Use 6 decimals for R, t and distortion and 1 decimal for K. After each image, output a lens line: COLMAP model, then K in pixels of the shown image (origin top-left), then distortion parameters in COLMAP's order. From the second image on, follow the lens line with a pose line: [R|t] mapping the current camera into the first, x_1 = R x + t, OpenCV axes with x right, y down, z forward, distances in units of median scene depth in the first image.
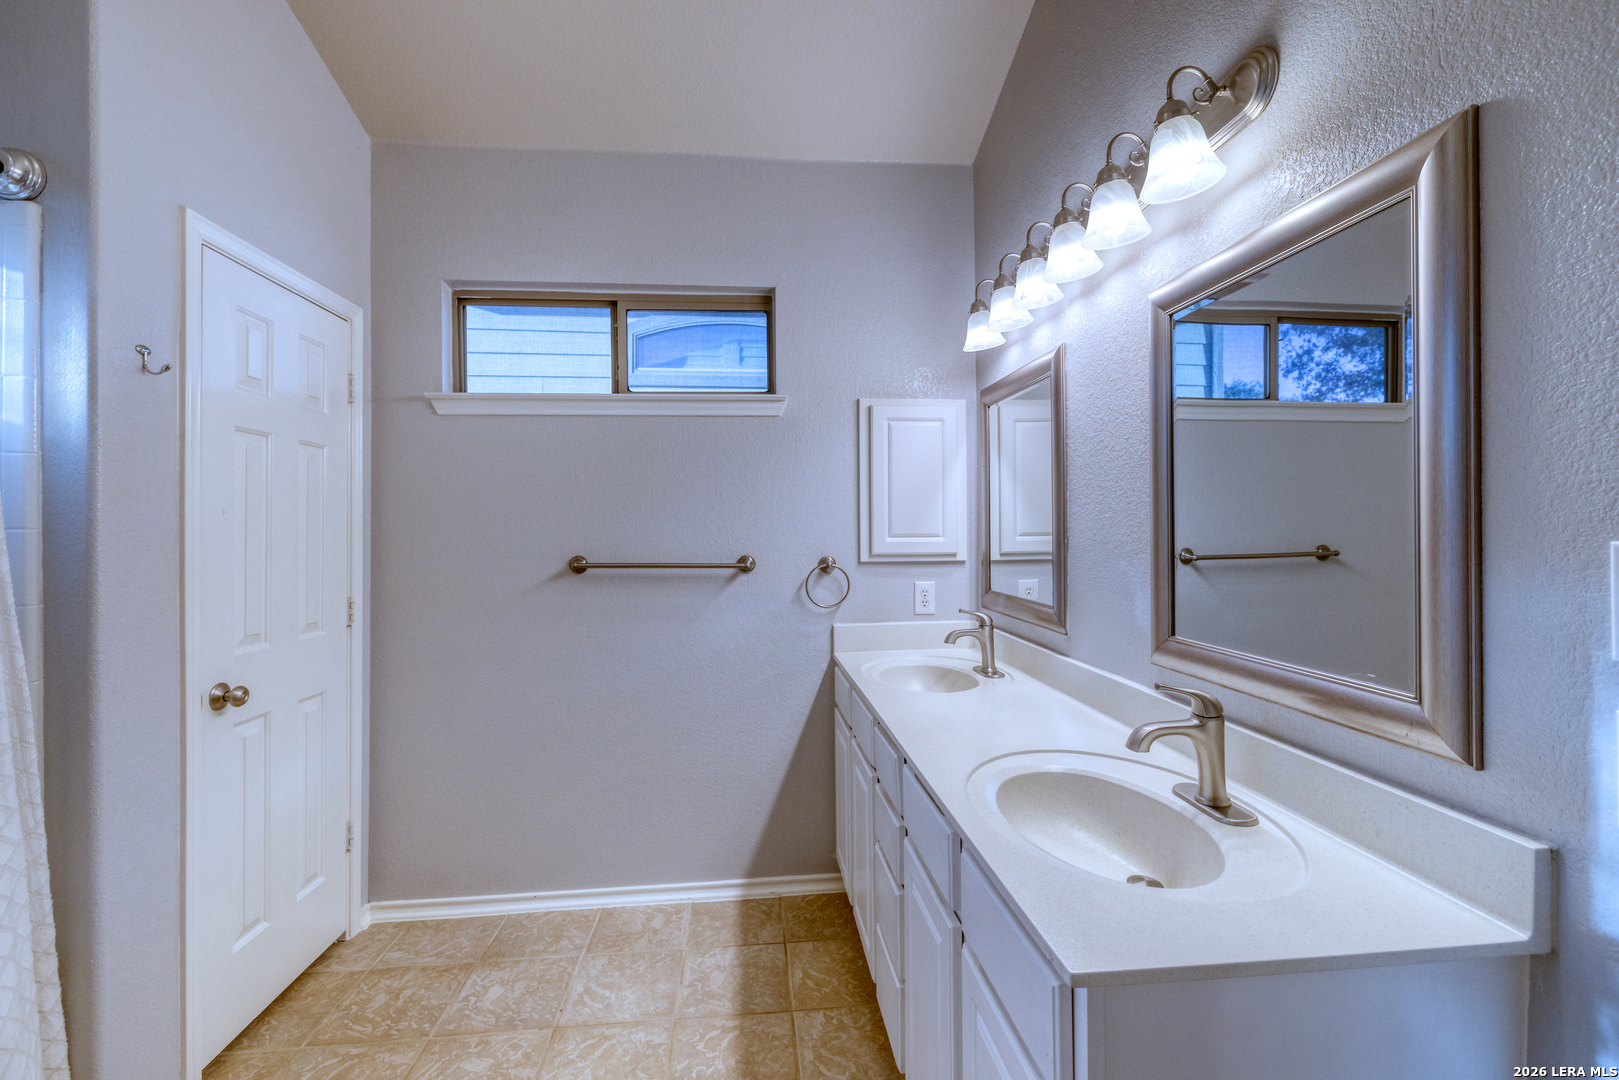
lens RADIAL K [[683.0, 0, 804.8], [0, 683.0, 533.6], [0, 0, 1]] dist [-0.000539, -0.000703]
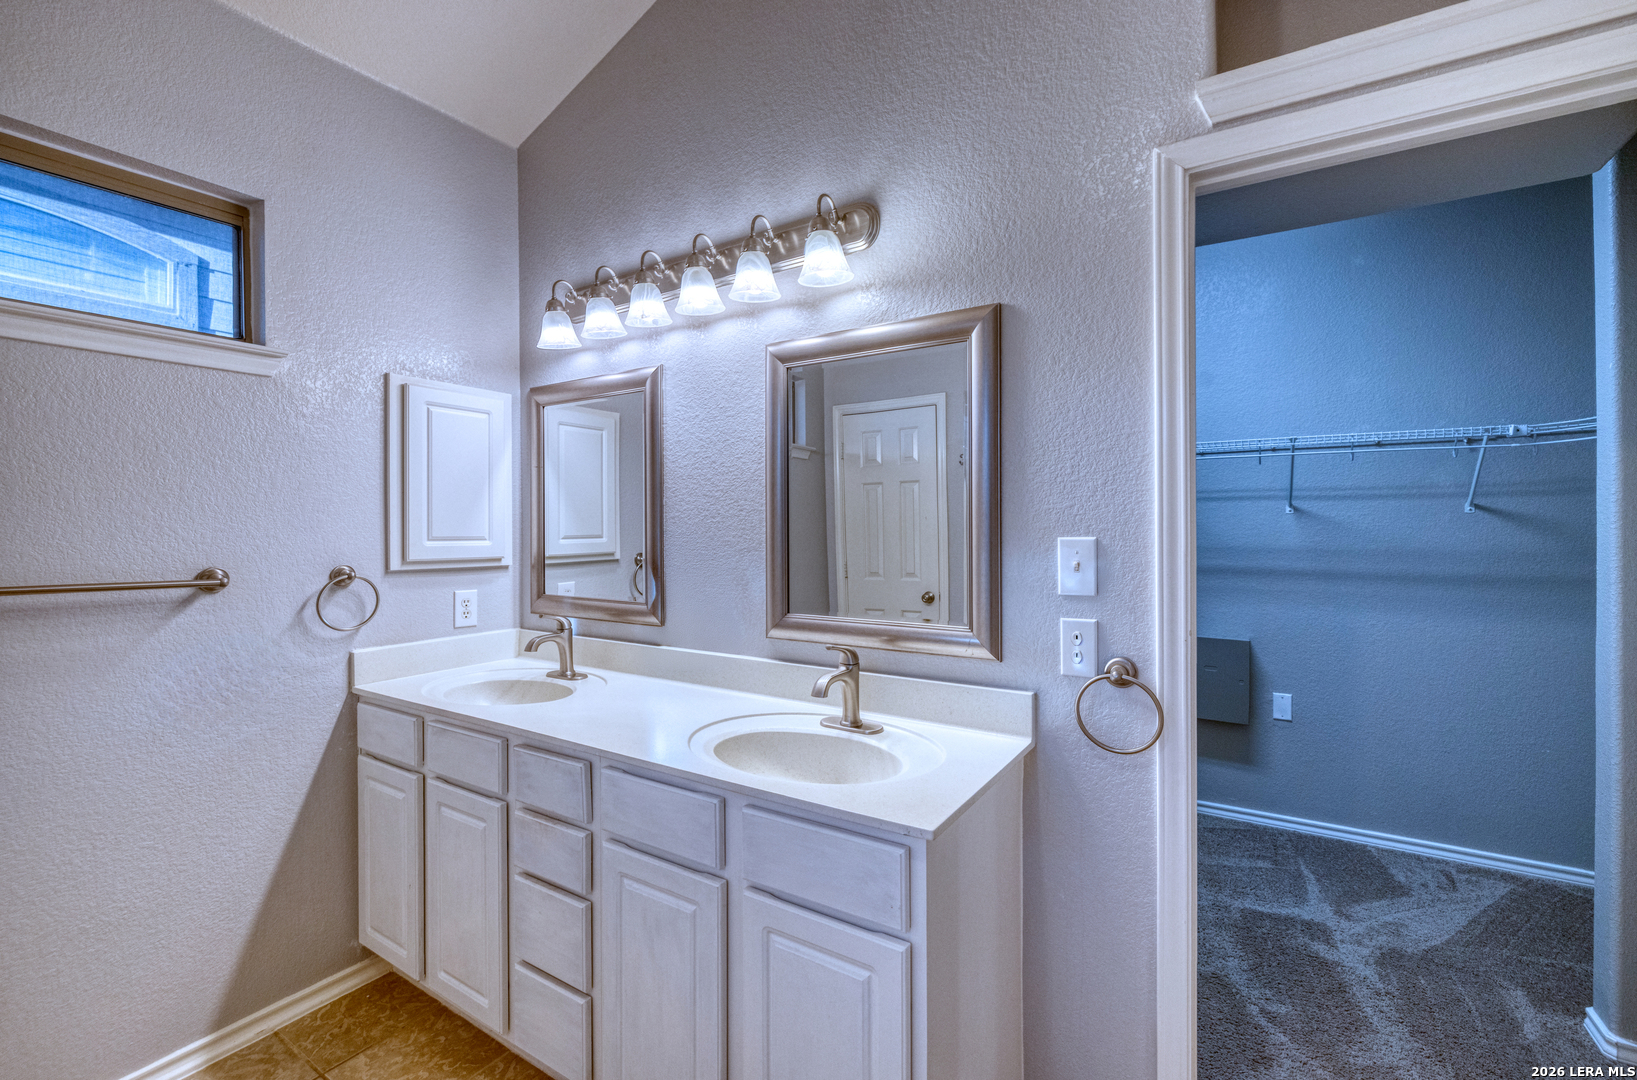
lens RADIAL K [[701.4, 0, 818.9], [0, 701.4, 534.0], [0, 0, 1]] dist [0.000940, 0.000391]
pose [[0.615103, 0.002023, 0.788444, -0.279233], [0.002761, 0.999985, -0.004719, 0.002320], [-0.788442, 0.005079, 0.615088, 0.073876]]
